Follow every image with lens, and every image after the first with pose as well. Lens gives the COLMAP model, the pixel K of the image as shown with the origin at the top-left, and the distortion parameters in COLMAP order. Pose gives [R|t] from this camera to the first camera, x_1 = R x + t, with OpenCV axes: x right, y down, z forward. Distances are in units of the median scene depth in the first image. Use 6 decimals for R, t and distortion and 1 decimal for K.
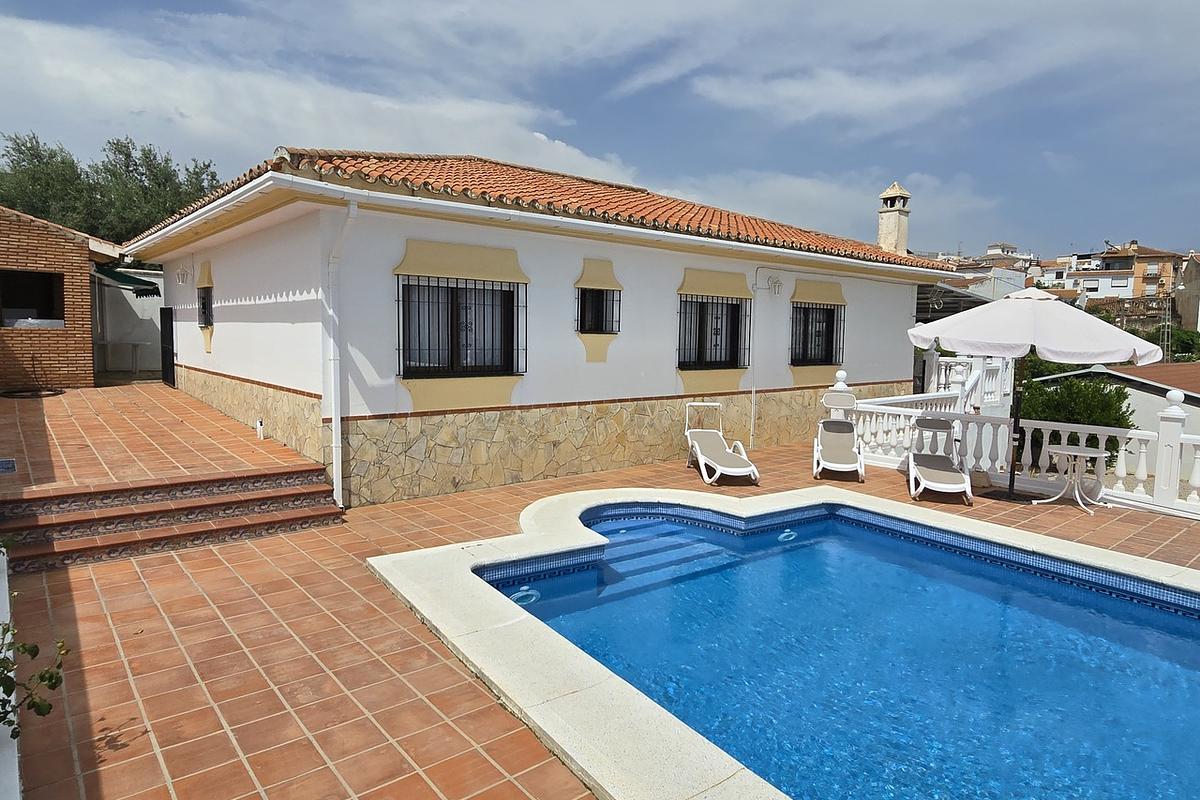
lens RADIAL K [[666.7, 0, 594.1], [0, 666.7, 396.0], [0, 0, 1]] dist [-0.000308, -0.003633]
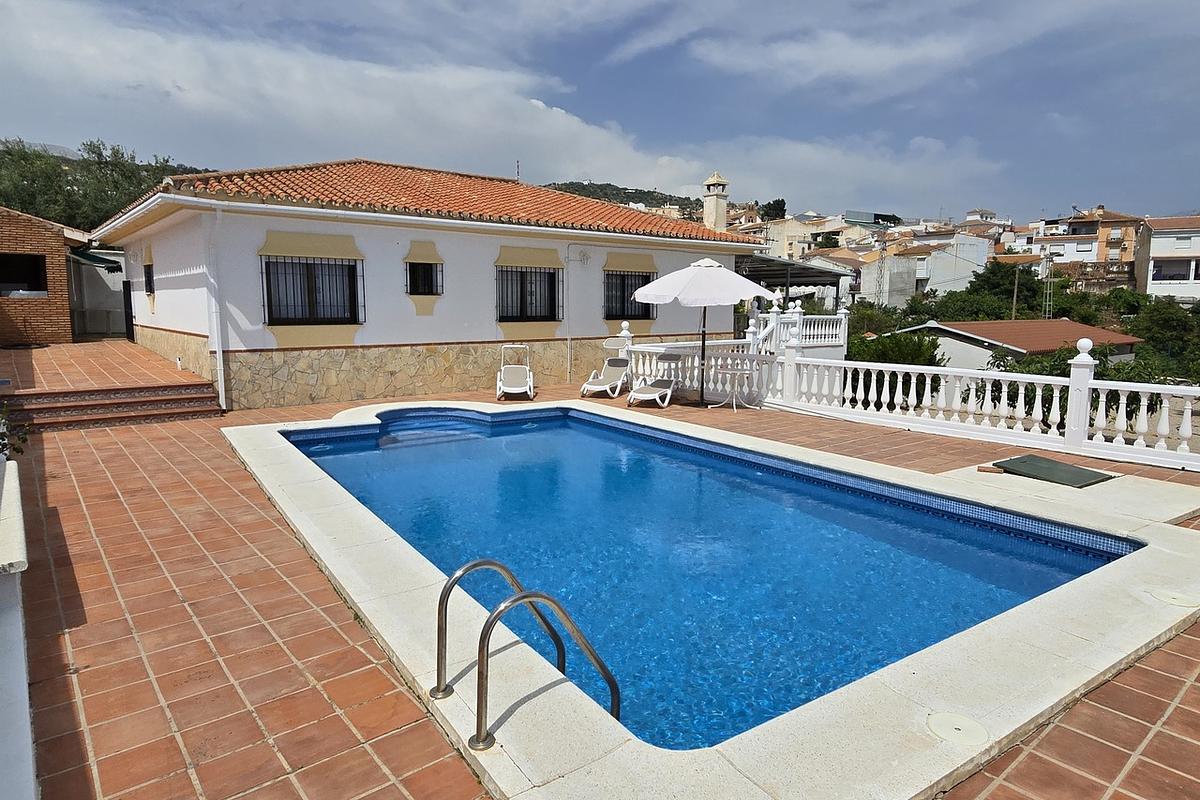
lens RADIAL K [[681.4, 0, 602.7], [0, 681.4, 392.8], [0, 0, 1]] dist [0.006038, -0.009705]
pose [[0.999911, -0.010970, -0.007596, 0.292207], [0.011222, 0.999360, 0.033978, 0.050405], [0.007218, -0.034060, 0.999394, -0.323800]]
